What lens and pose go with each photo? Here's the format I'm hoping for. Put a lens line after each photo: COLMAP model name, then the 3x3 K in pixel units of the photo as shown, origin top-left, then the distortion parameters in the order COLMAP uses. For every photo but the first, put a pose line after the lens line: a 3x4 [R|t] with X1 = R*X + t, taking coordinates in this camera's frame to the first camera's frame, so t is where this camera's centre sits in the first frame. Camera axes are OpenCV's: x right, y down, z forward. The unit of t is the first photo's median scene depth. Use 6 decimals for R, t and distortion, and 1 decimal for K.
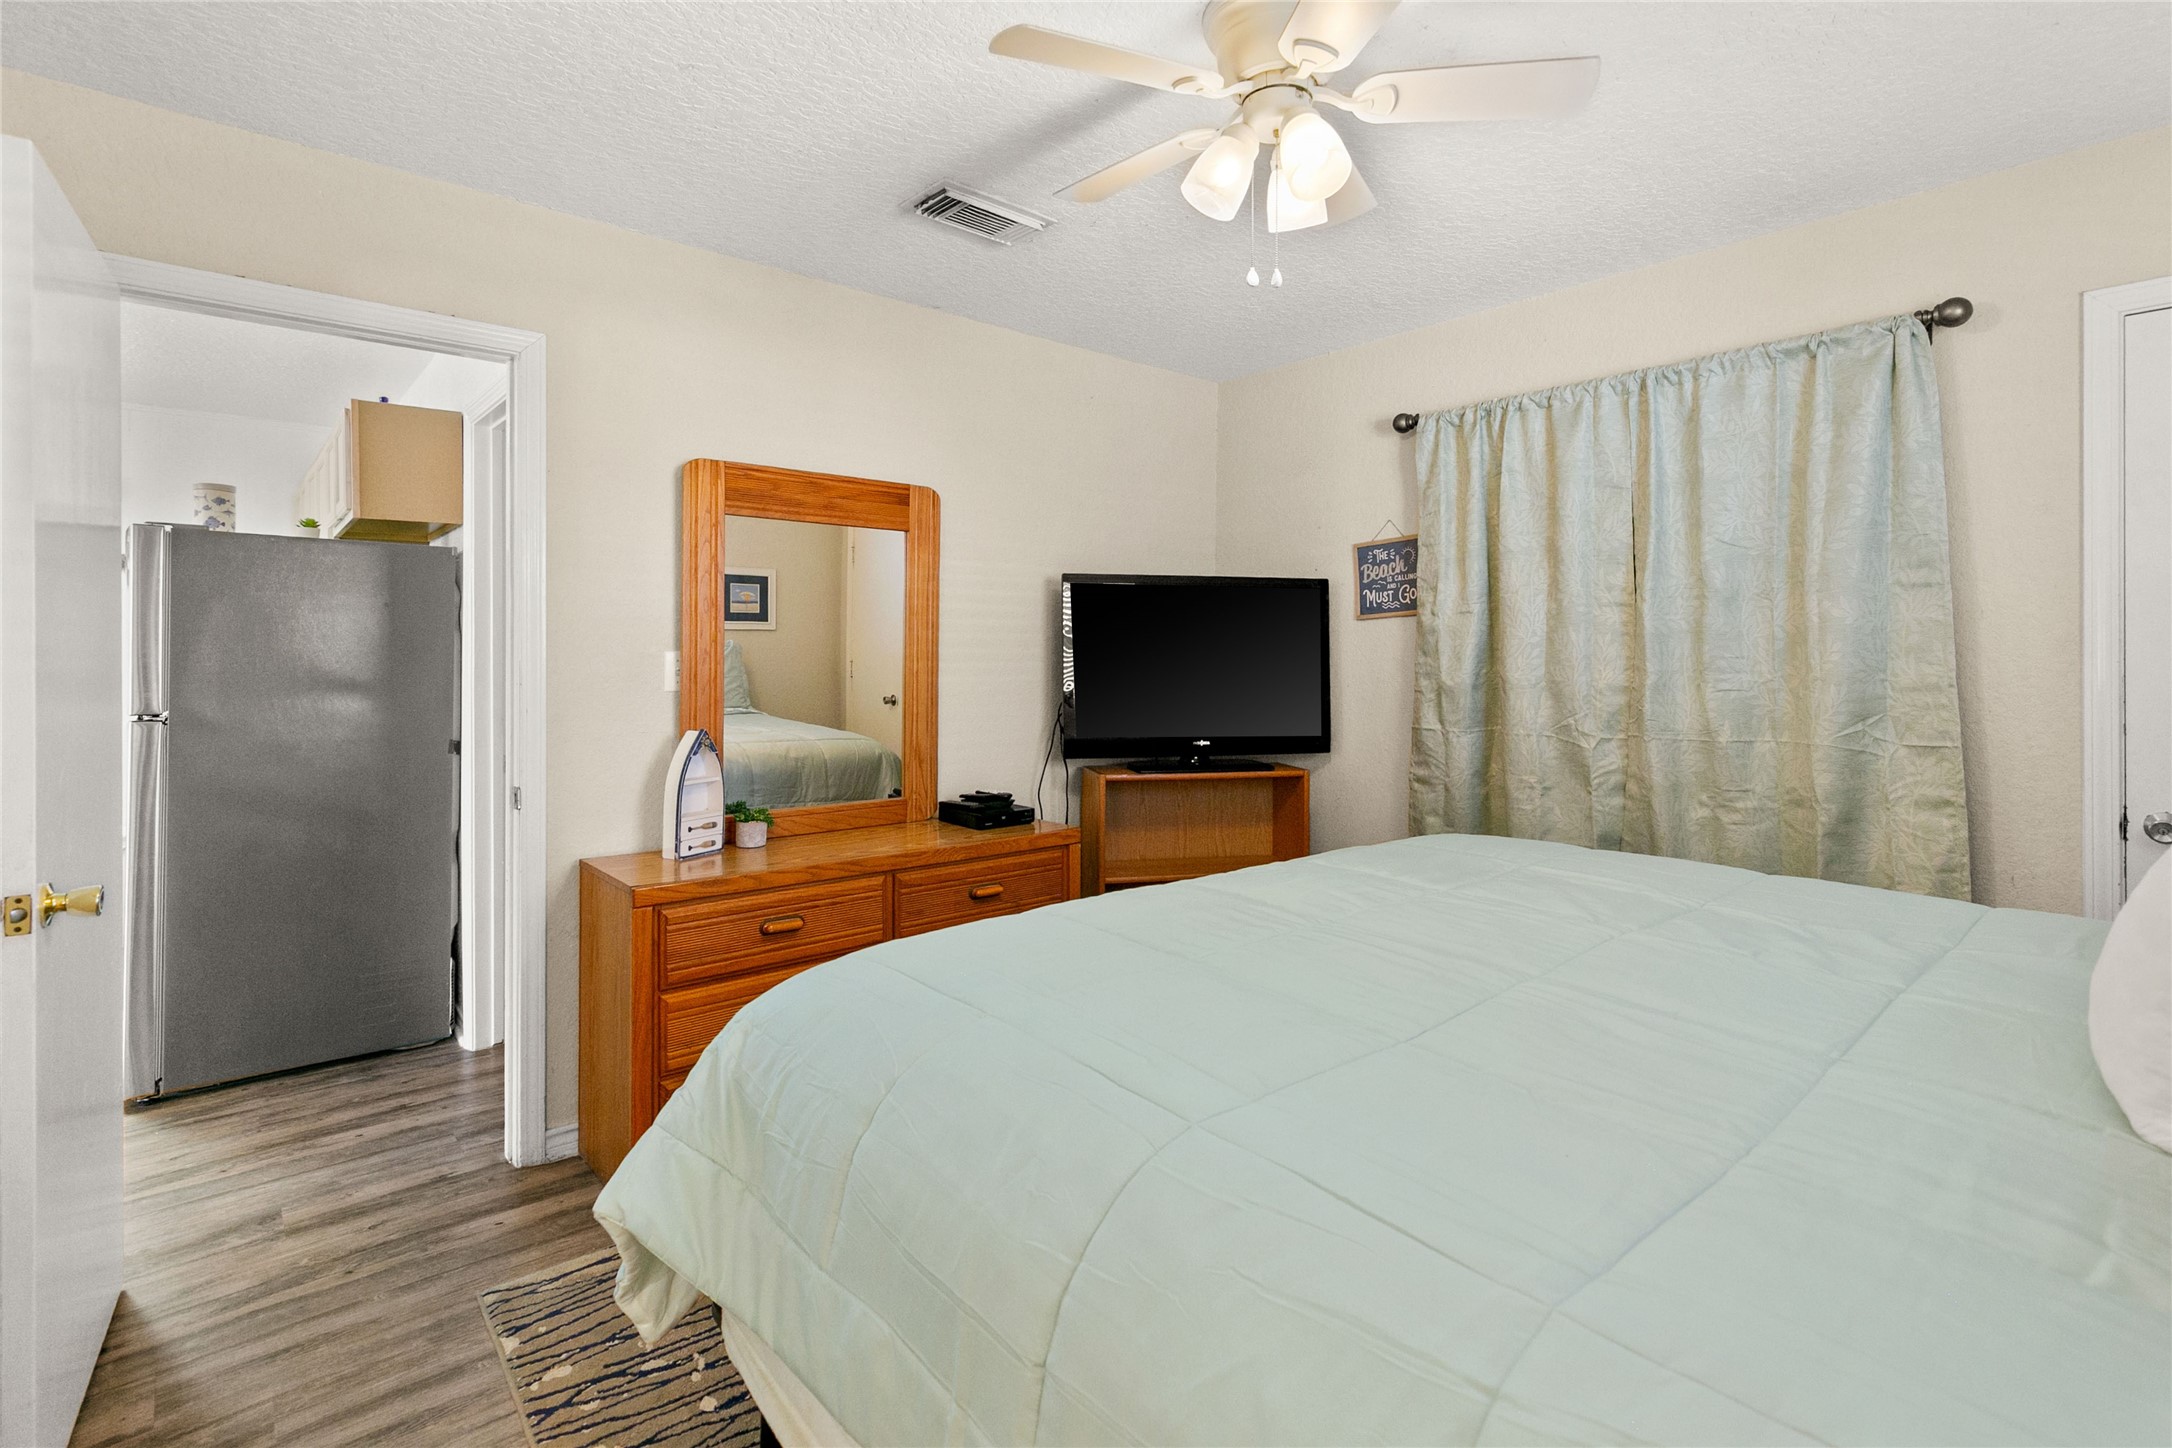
lens RADIAL K [[1029.6, 0, 1101.1], [0, 1029.6, 672.2], [0, 0, 1]] dist [0.001910, -0.000251]
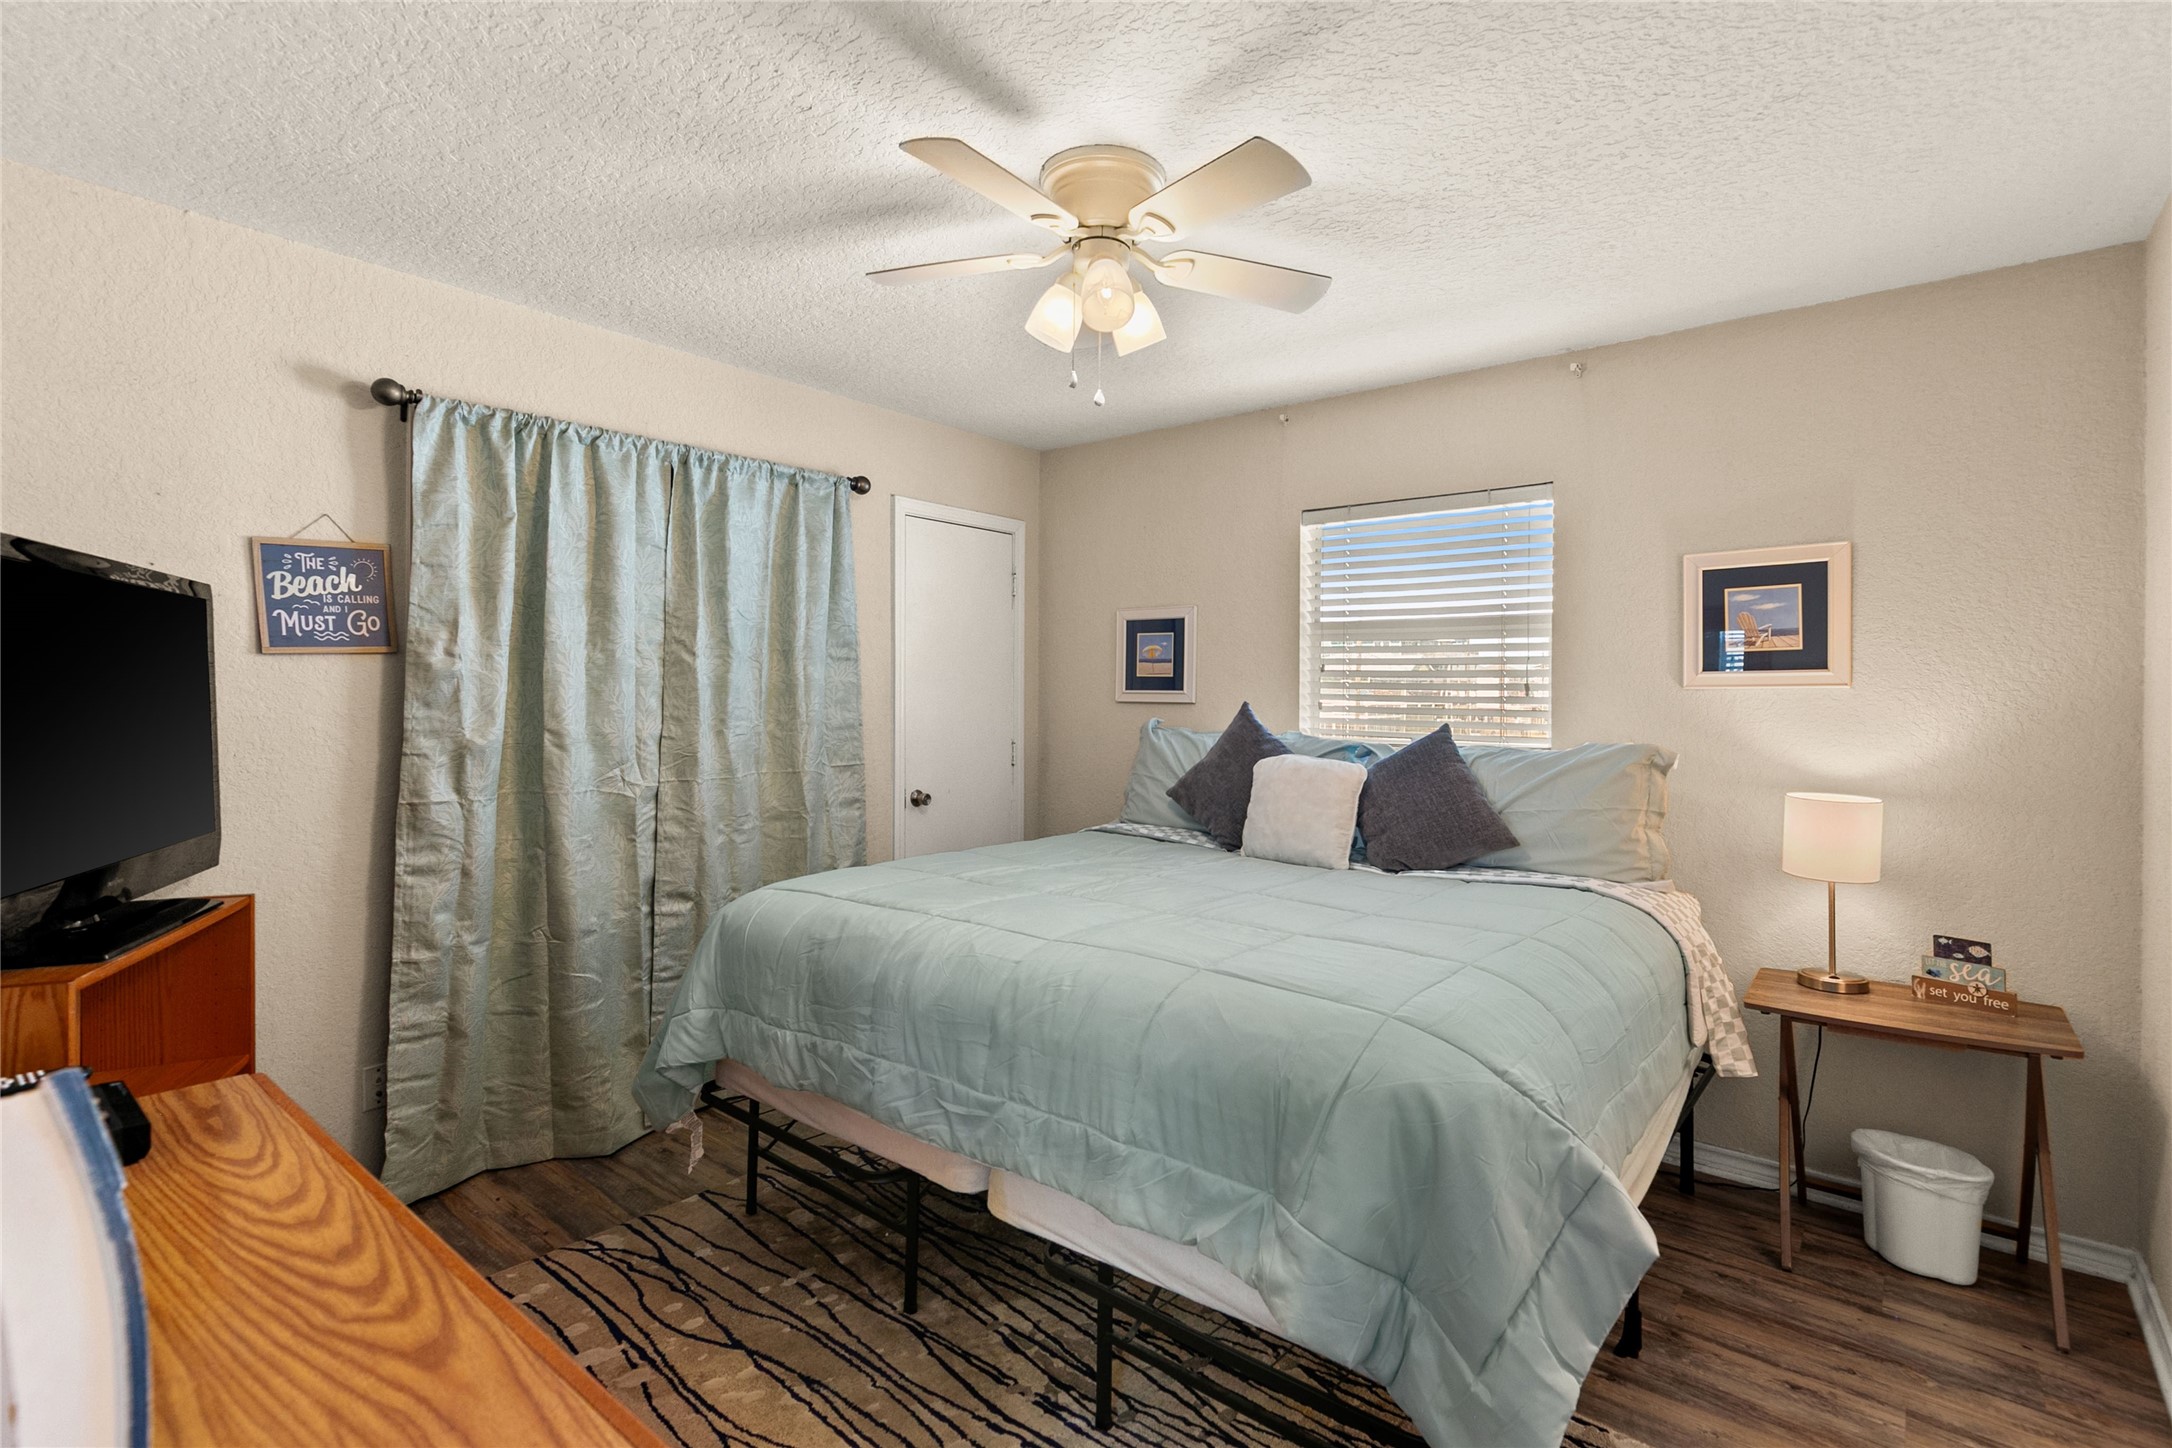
lens RADIAL K [[1029.9, 0, 1094.8], [0, 1029.9, 712.9], [0, 0, 1]] dist [0.002573, -0.000745]
pose [[-0.179909, -0.023992, 0.983391, -0.546413], [0.004277, 0.999674, 0.025172, -0.030443], [-0.983674, 0.008734, -0.179748, 0.662176]]
